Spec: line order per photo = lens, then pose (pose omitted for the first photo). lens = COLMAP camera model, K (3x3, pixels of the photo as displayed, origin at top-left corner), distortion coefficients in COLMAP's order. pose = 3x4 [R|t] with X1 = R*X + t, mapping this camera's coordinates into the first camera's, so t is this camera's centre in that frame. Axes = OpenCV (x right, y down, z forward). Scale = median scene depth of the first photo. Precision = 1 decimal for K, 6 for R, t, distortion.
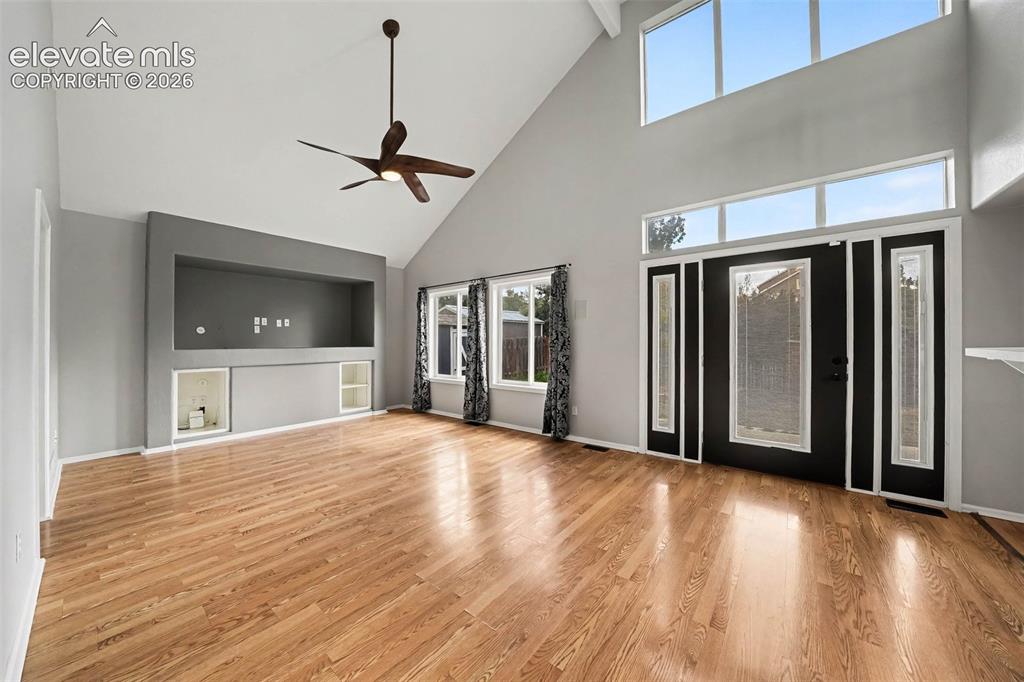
lens RADIAL K [[346.3, 0, 512.0], [0, 346.3, 341.0], [0, 0, 1]] dist [-0.024075, 0.000114]
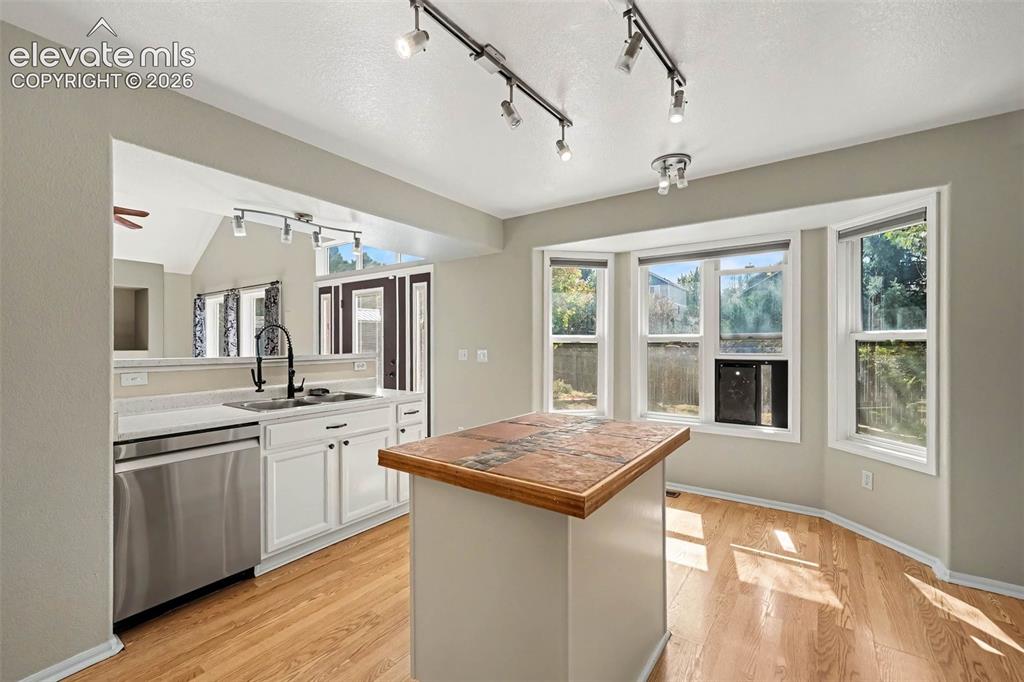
lens RADIAL K [[442.8, 0, 507.3], [0, 442.8, 342.4], [0, 0, 1]] dist [0.002809, 0.000165]
pose [[0.999482, 0.007110, 0.031394, 1.198766], [-0.006999, 0.999969, -0.003654, -0.017755], [-0.031419, 0.003432, 0.999500, -0.714907]]
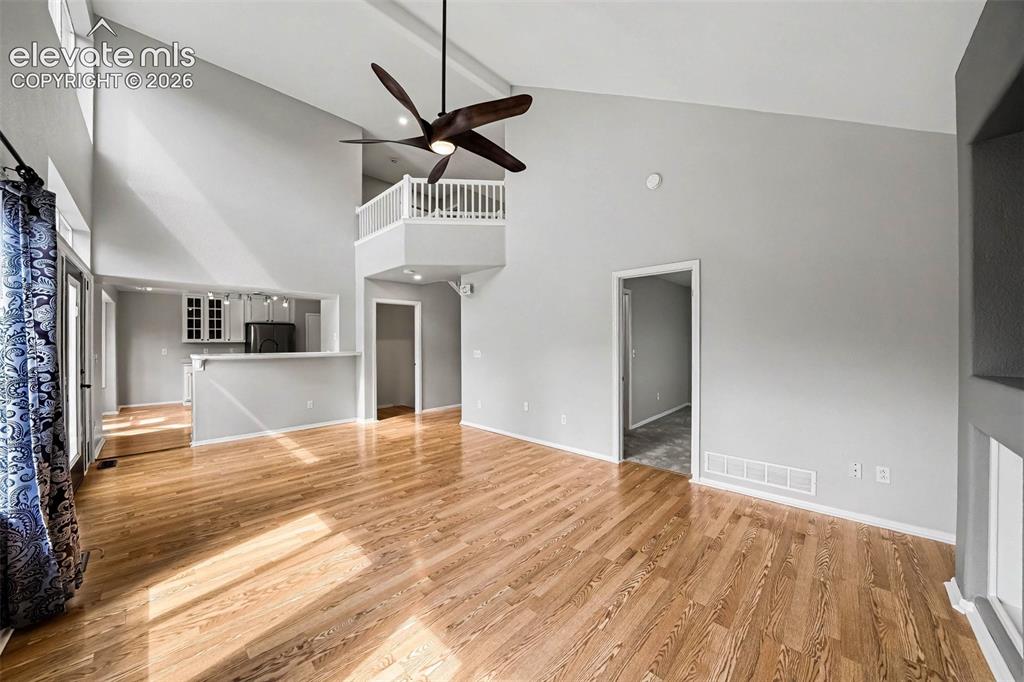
lens RADIAL K [[354.1, 0, 512.0], [0, 354.1, 345.8], [0, 0, 1]] dist [-0.025171, -0.000004]
pose [[-0.994863, 0.011573, 0.100565, -0.595112], [0.012625, 0.999872, 0.009834, -0.023558], [-0.100439, 0.011053, -0.994882, 1.787794]]
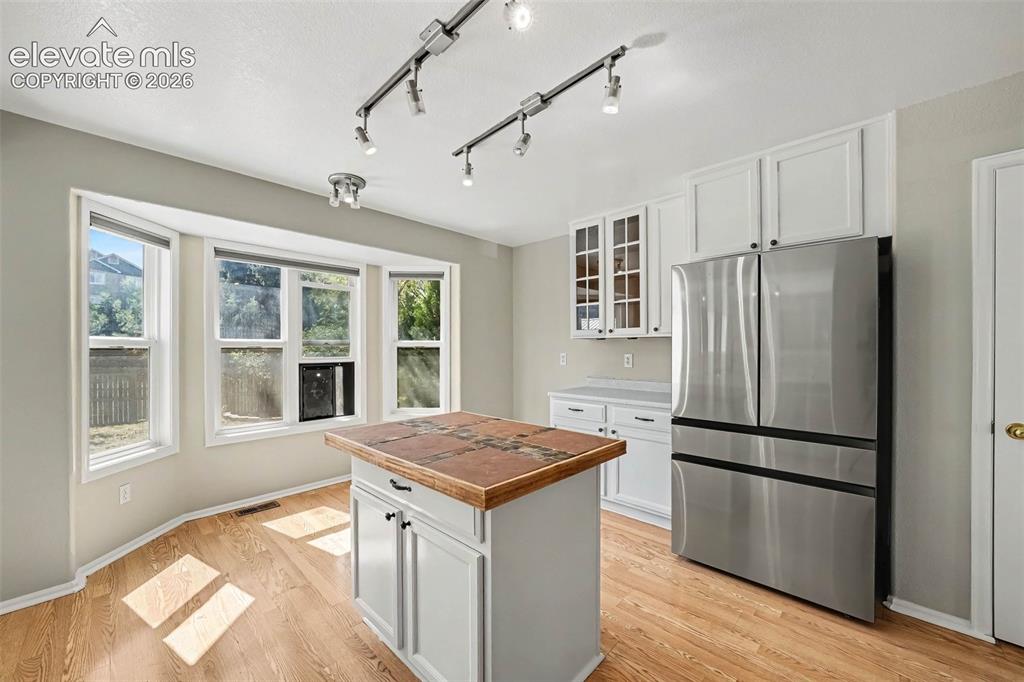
lens RADIAL K [[394.7, 0, 512.3], [0, 394.7, 349.3], [0, 0, 1]] dist [-0.022801, -0.000050]
pose [[0.079720, 0.006517, 0.996796, 0.741053], [-0.000669, 0.999979, -0.006484, -0.014845], [-0.996817, -0.000150, 0.079723, -0.260492]]
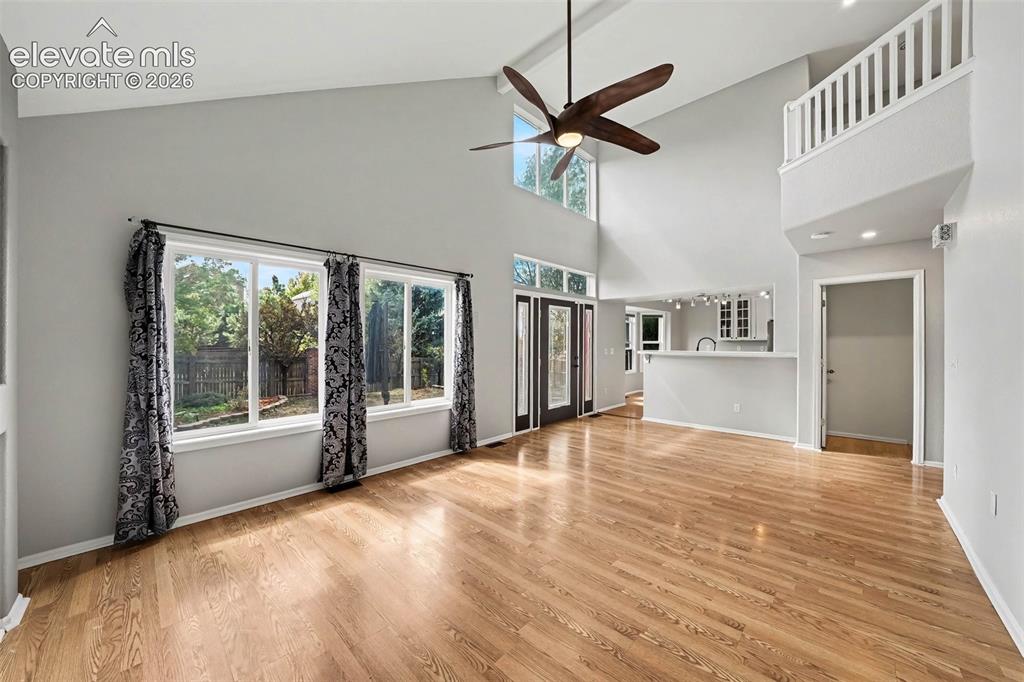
lens RADIAL K [[361.1, 0, 500.1], [0, 361.1, 341.8], [0, 0, 1]] dist [-0.022962, 0.000083]
pose [[0.116200, 0.009296, 0.993182, -1.167872], [0.004252, 0.999942, -0.009857, -0.020136], [-0.993217, 0.005369, 0.116153, 1.056927]]
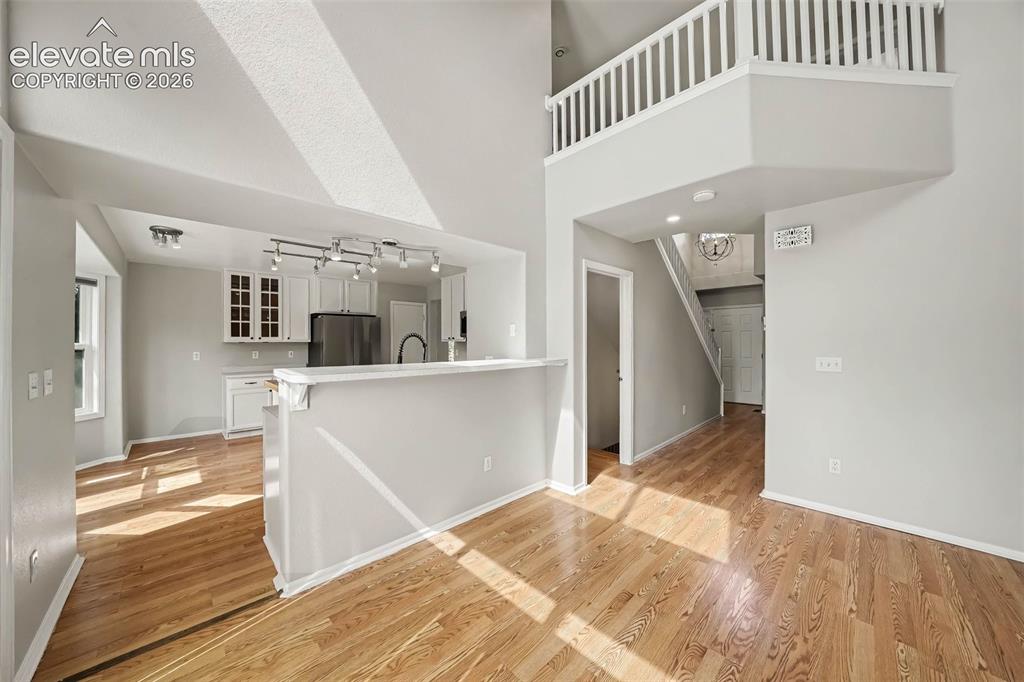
lens RADIAL K [[354.1, 0, 512.0], [0, 354.1, 345.8], [0, 0, 1]] dist [-0.025171, -0.000004]
pose [[-0.990830, 0.011743, 0.134604, 0.386194], [0.012885, 0.999888, 0.007616, -0.031174], [-0.134499, 0.009280, -0.990870, 1.037465]]
